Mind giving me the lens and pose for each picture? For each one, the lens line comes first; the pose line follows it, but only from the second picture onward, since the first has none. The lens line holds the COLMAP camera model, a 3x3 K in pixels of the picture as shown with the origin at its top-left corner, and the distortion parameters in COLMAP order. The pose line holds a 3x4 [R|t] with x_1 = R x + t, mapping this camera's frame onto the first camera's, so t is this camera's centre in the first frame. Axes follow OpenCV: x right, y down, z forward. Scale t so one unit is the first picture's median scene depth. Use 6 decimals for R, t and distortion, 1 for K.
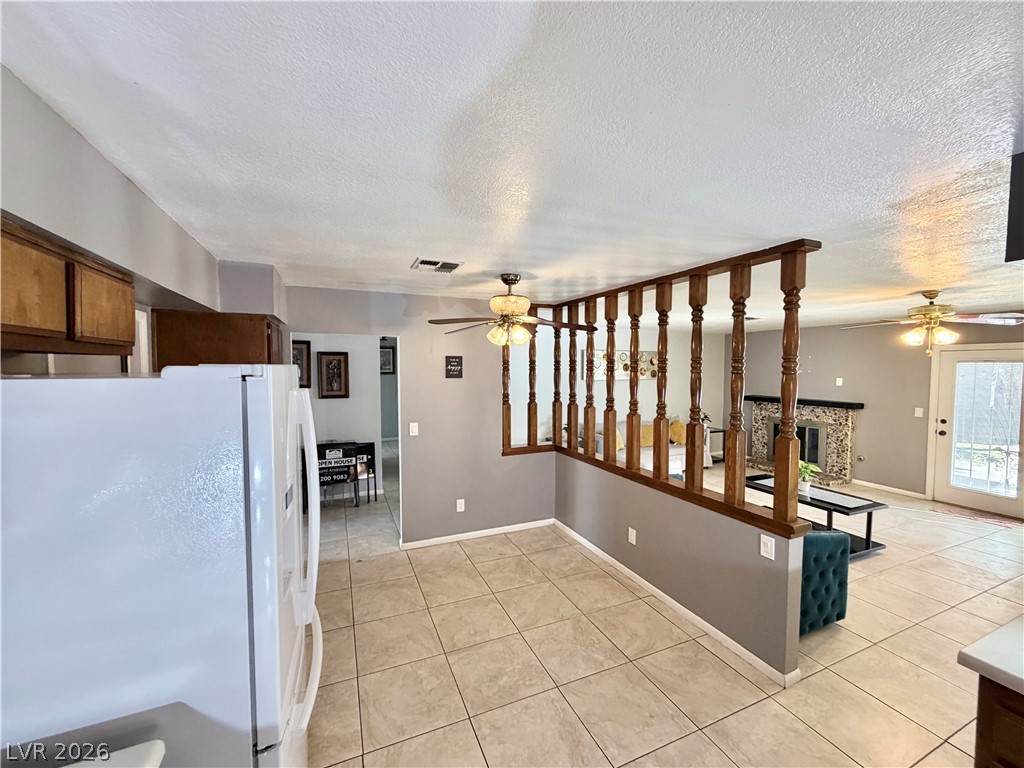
lens RADIAL K [[407.9, 0, 507.6], [0, 407.9, 384.2], [0, 0, 1]] dist [0.000589, -0.000629]
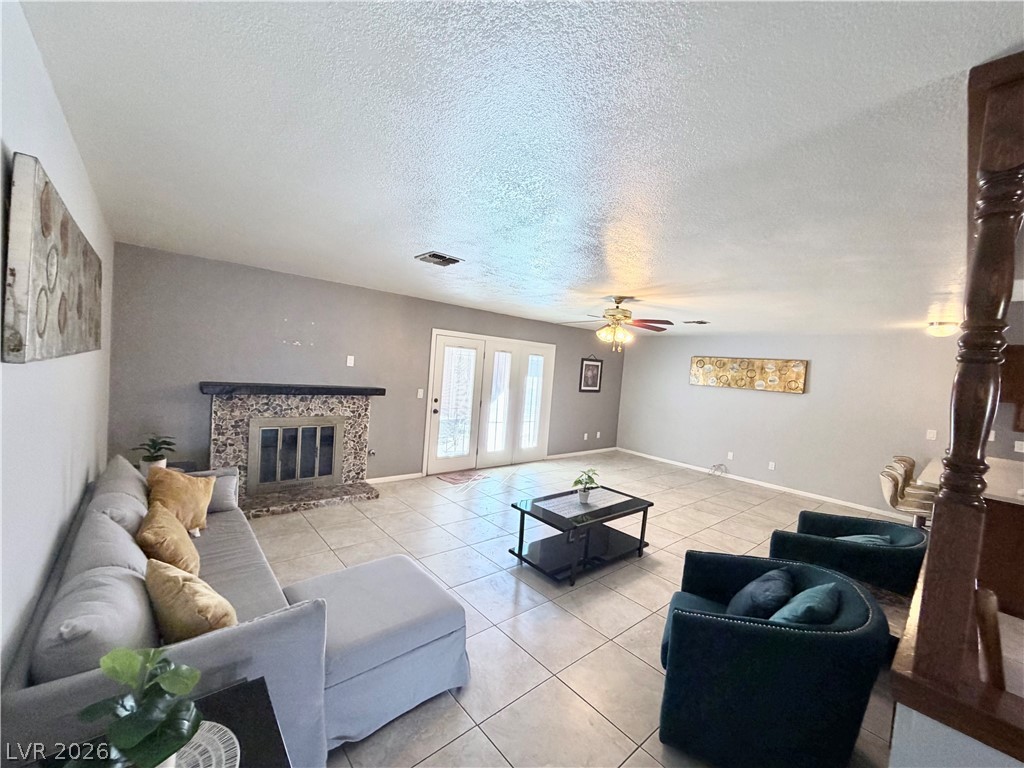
lens RADIAL K [[407.9, 0, 515.1], [0, 407.9, 387.1], [0, 0, 1]] dist [0.000589, -0.000629]
pose [[-0.308472, -0.075079, 0.948266, -0.010129], [-0.037250, 0.997069, 0.066826, -0.019514], [-0.950504, -0.014709, -0.310365, 0.961343]]
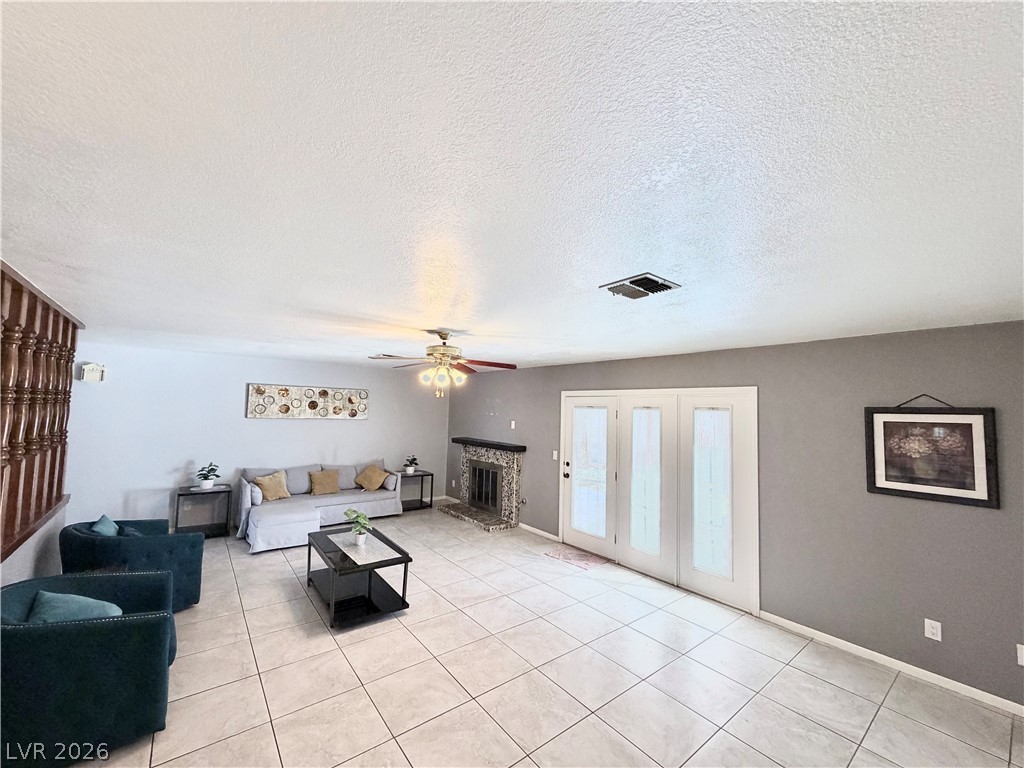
lens RADIAL K [[407.9, 0, 506.3], [0, 407.9, 382.5], [0, 0, 1]] dist [0.000589, -0.000629]
pose [[0.967450, 0.042587, 0.249453, 0.548157], [-0.016045, 0.994077, -0.107484, -0.000936], [-0.252553, 0.099982, 0.962403, 0.012312]]
